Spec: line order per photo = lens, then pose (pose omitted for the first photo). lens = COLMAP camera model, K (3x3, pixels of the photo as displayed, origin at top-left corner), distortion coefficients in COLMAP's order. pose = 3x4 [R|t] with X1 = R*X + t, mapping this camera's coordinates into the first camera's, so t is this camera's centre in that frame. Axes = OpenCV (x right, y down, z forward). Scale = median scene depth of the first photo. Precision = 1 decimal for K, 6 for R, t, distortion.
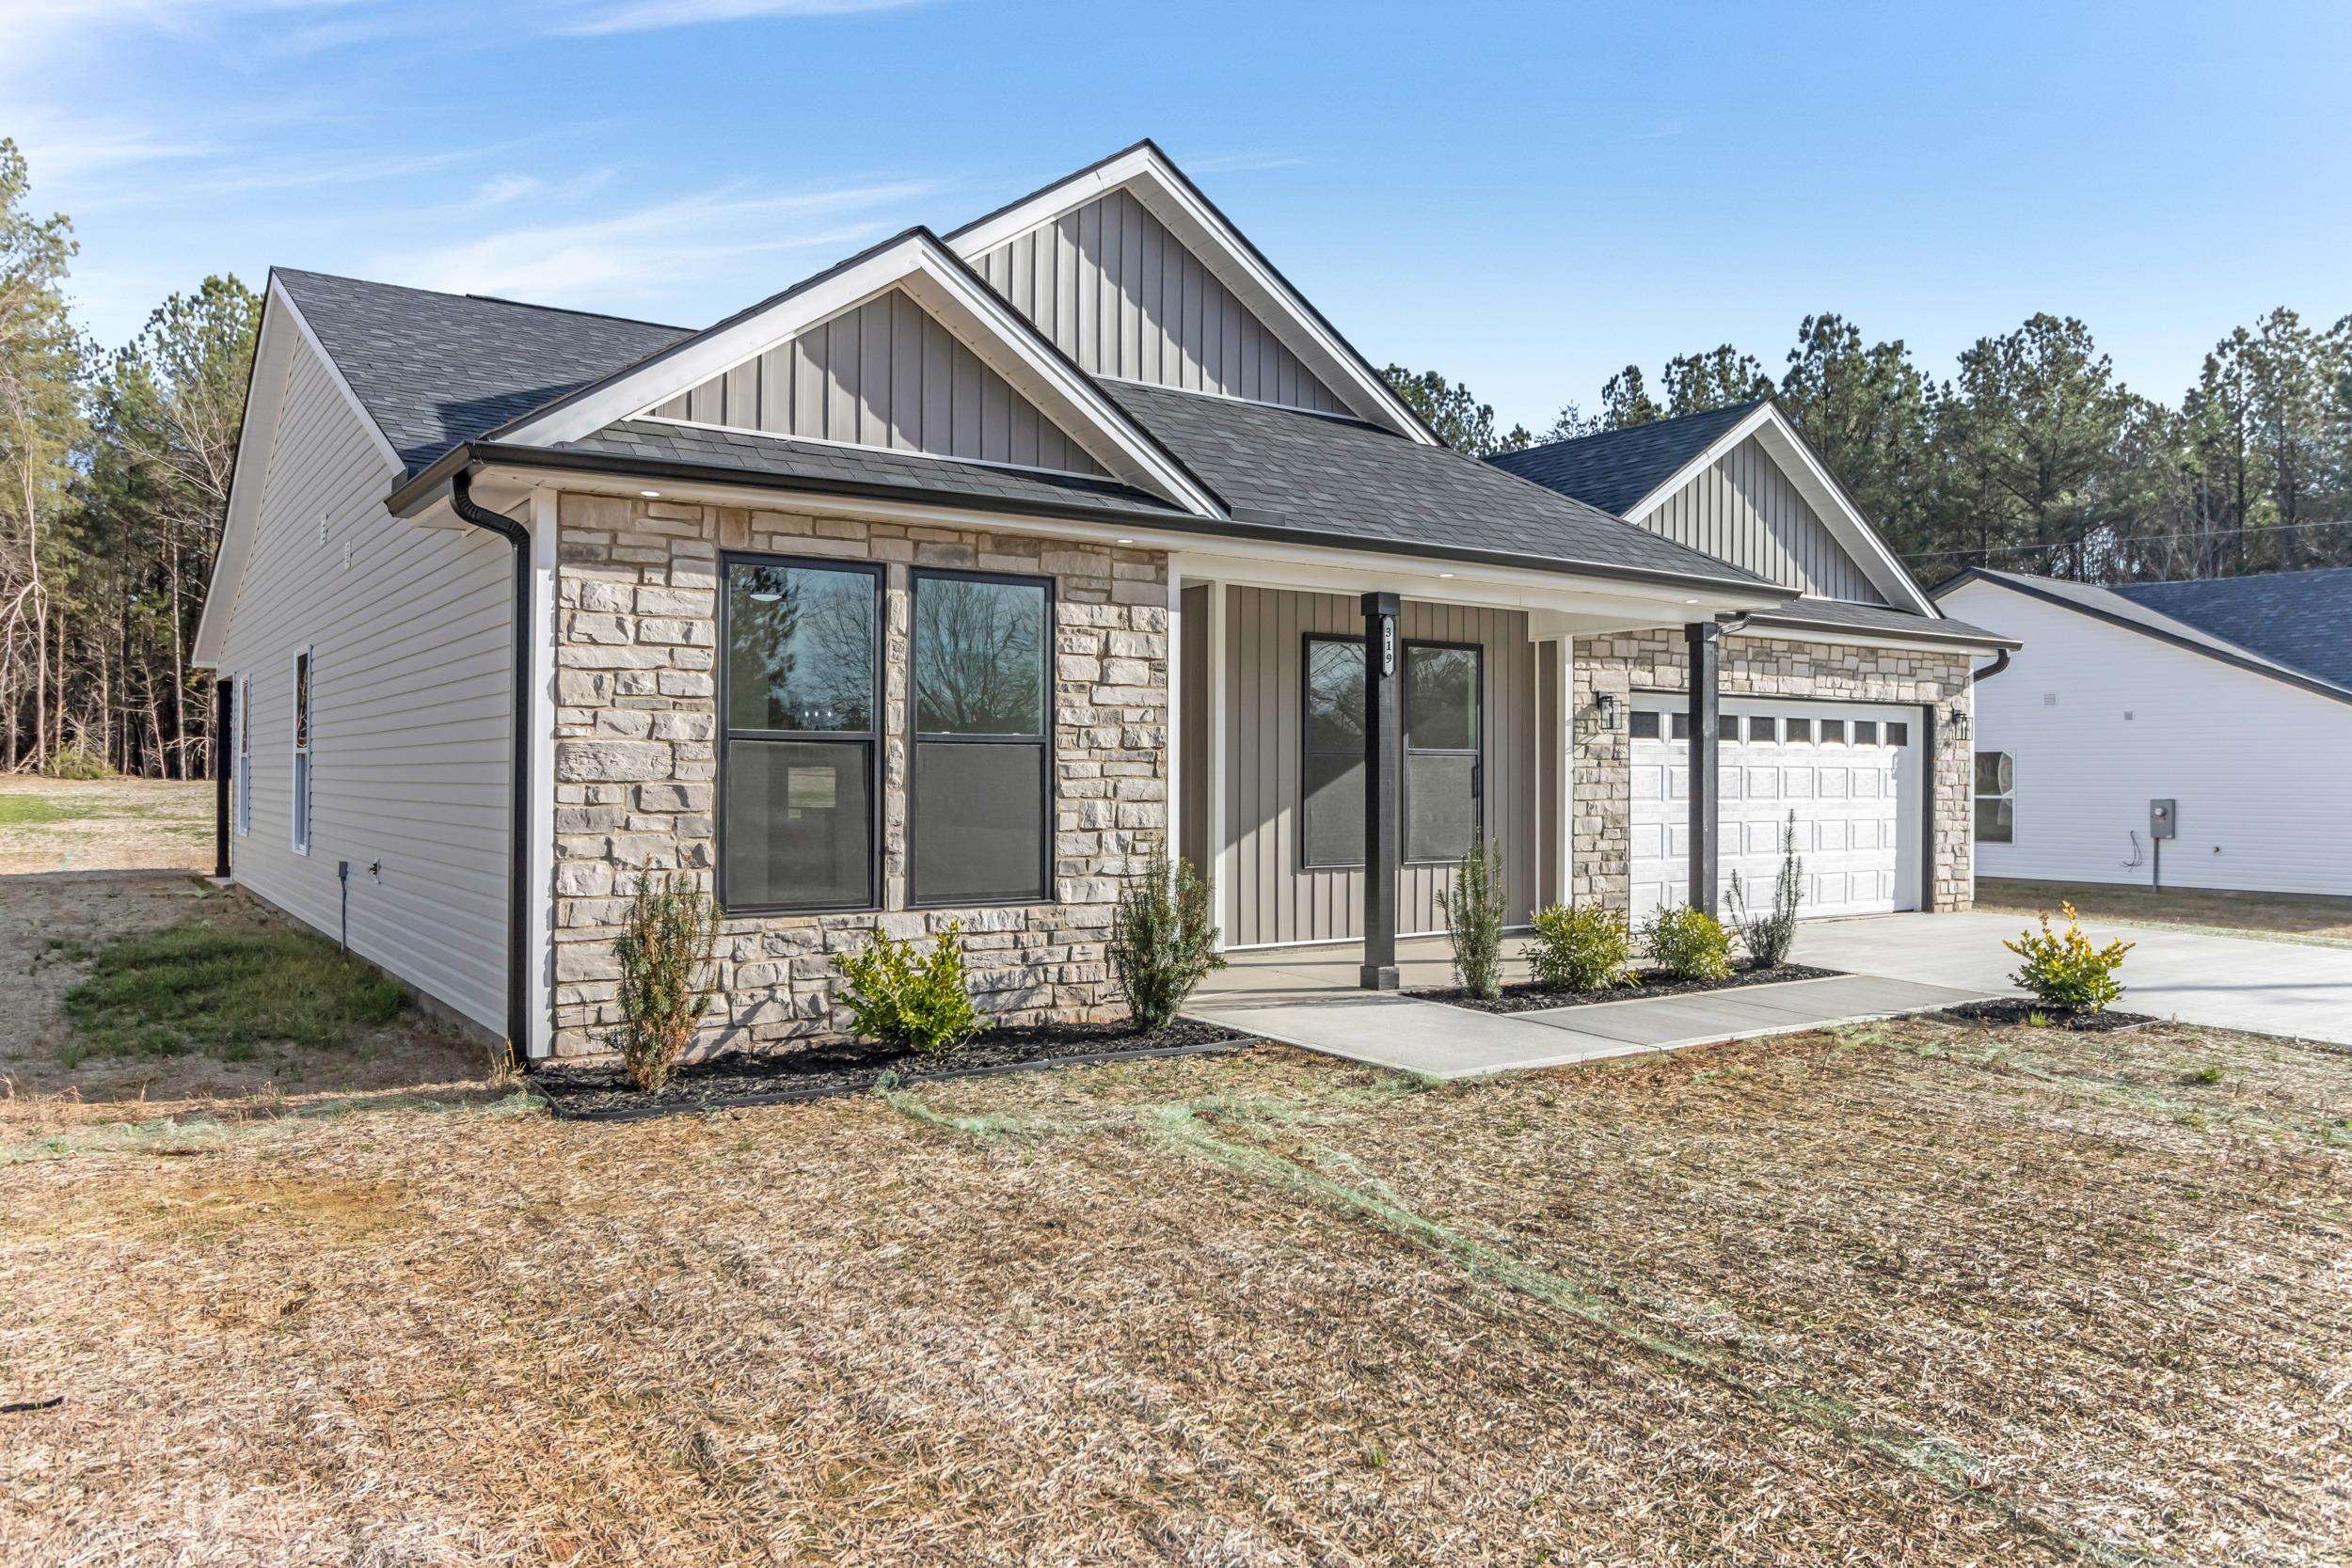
lens RADIAL K [[1650.4, 0, 1175.9], [0, 1650.4, 770.9], [0, 0, 1]] dist [-0.024432, -0.000925]
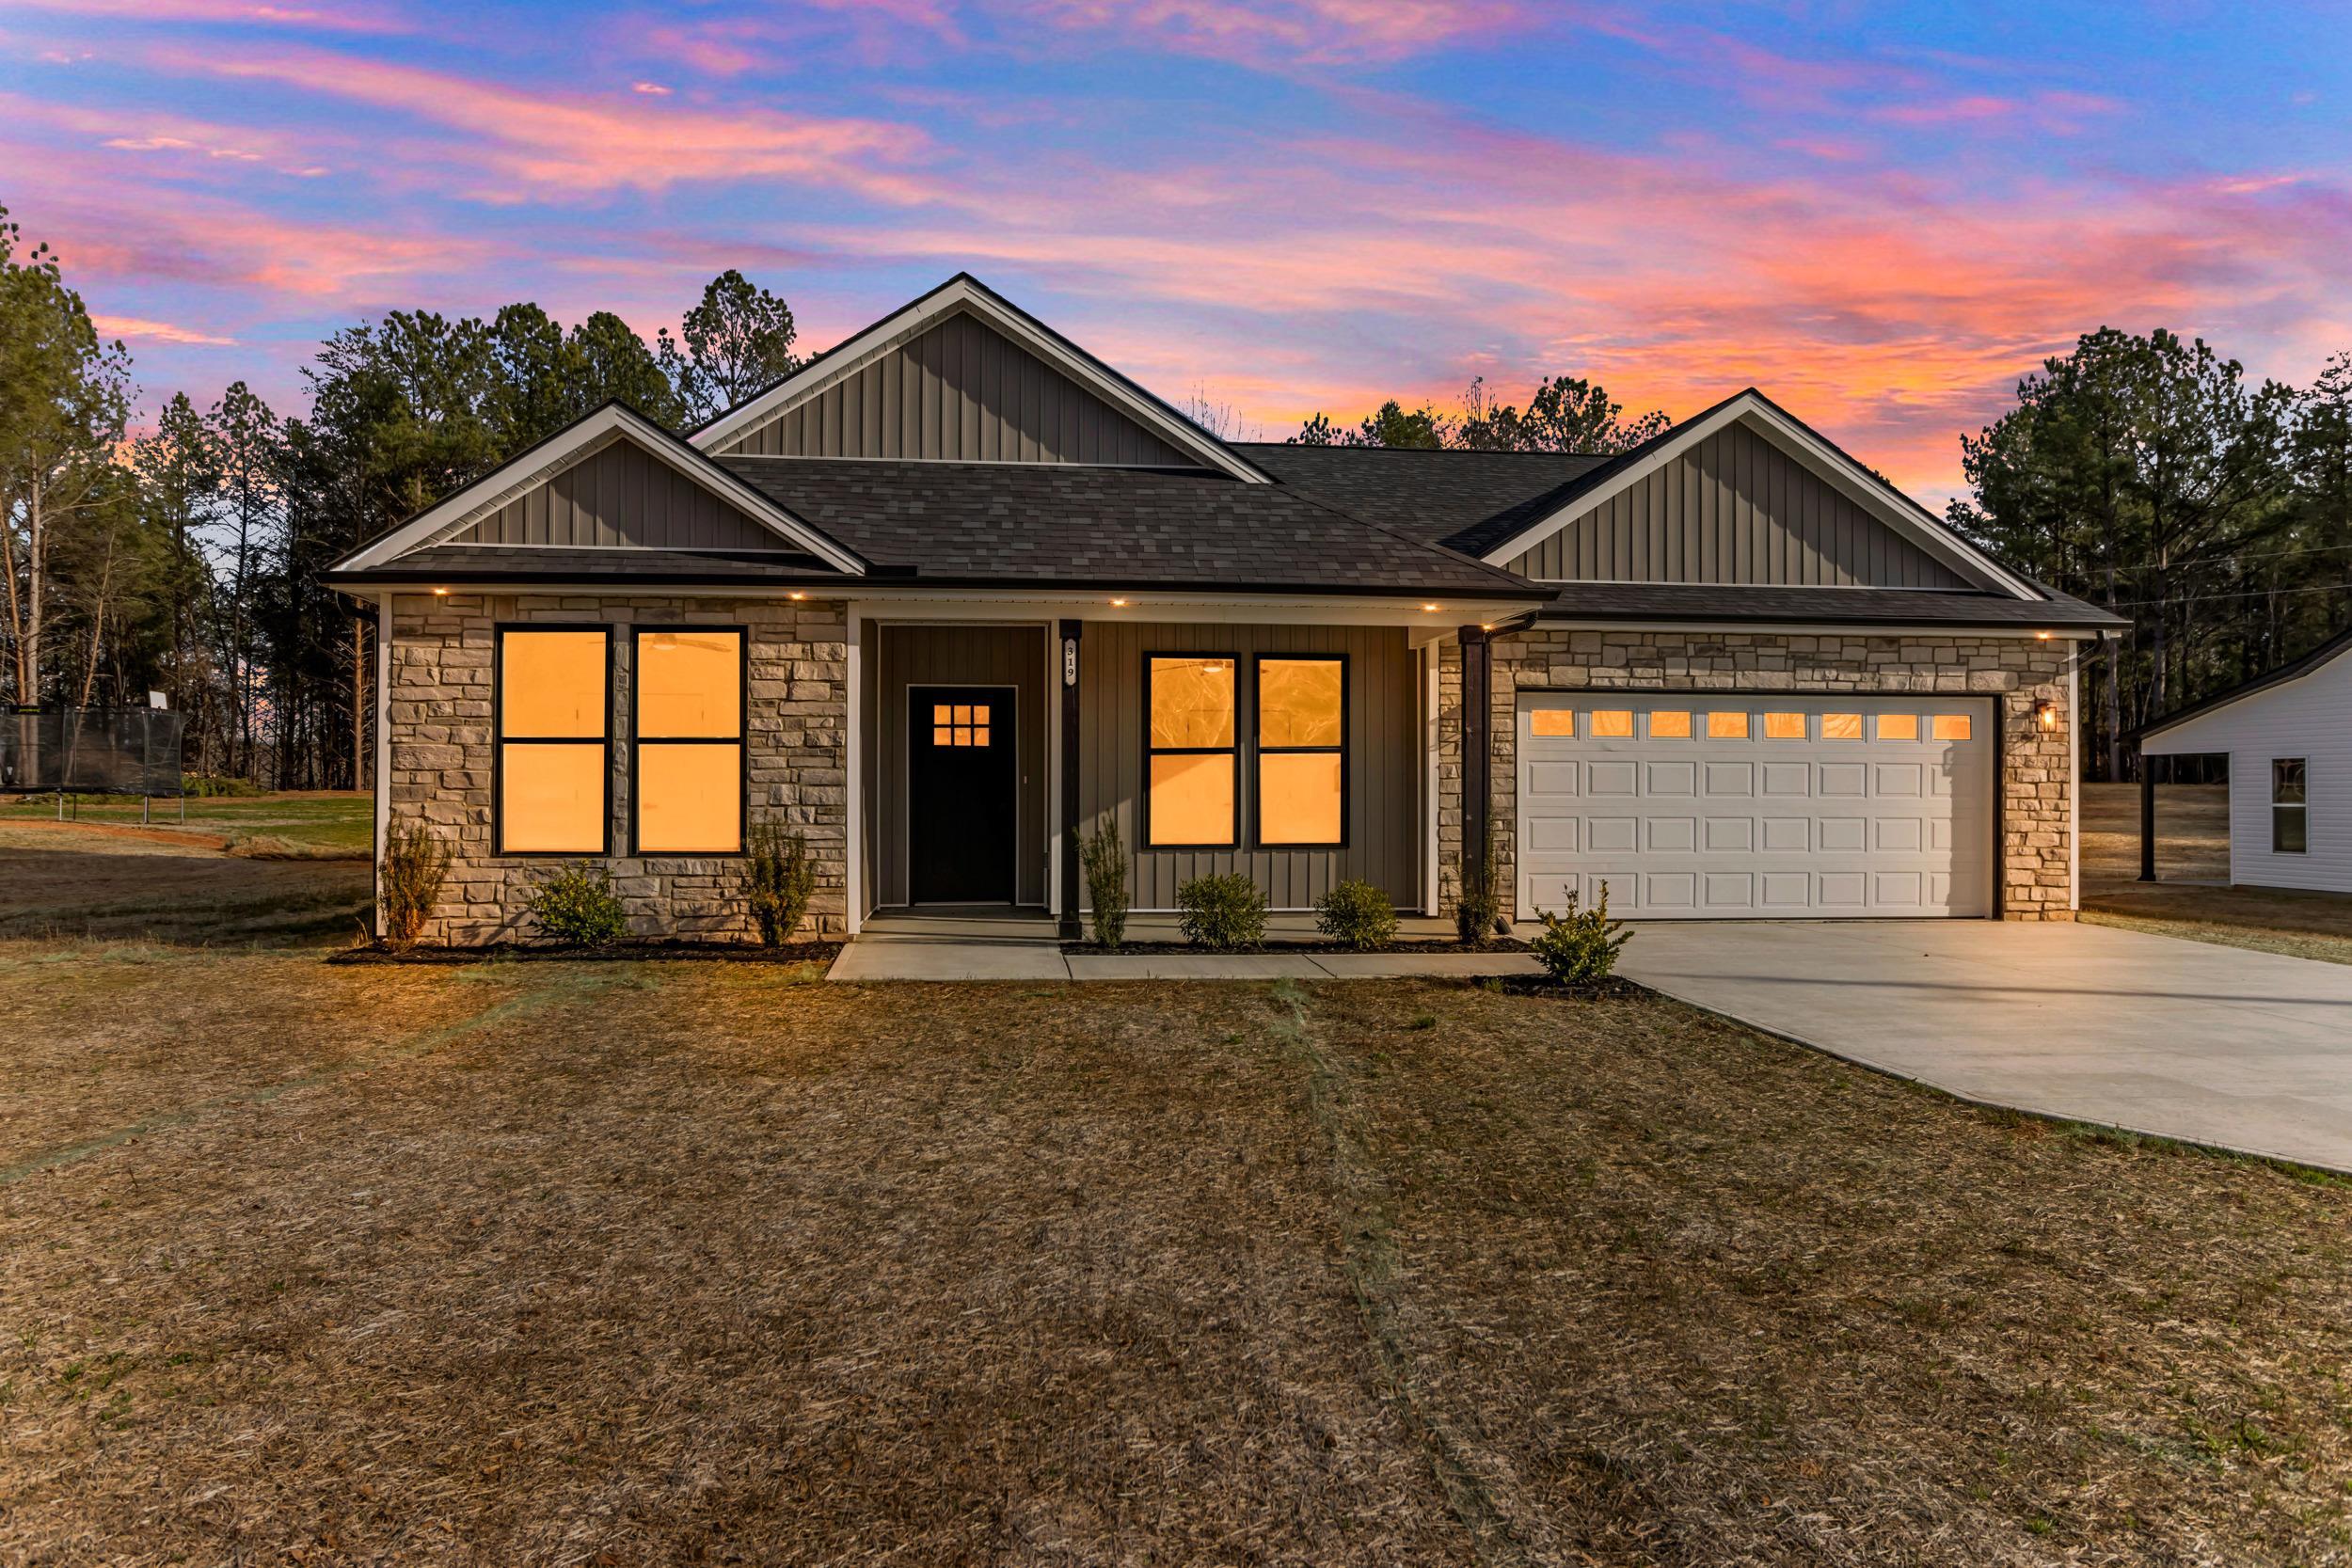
lens RADIAL K [[1650.4, 0, 1176.1], [0, 1650.4, 795.5], [0, 0, 1]] dist [-0.024432, -0.000925]
pose [[0.874309, -0.002659, -0.485363, 0.918302], [0.002251, 0.999996, -0.001424, 0.030126], [0.485365, 0.000153, 0.874311, -0.050861]]
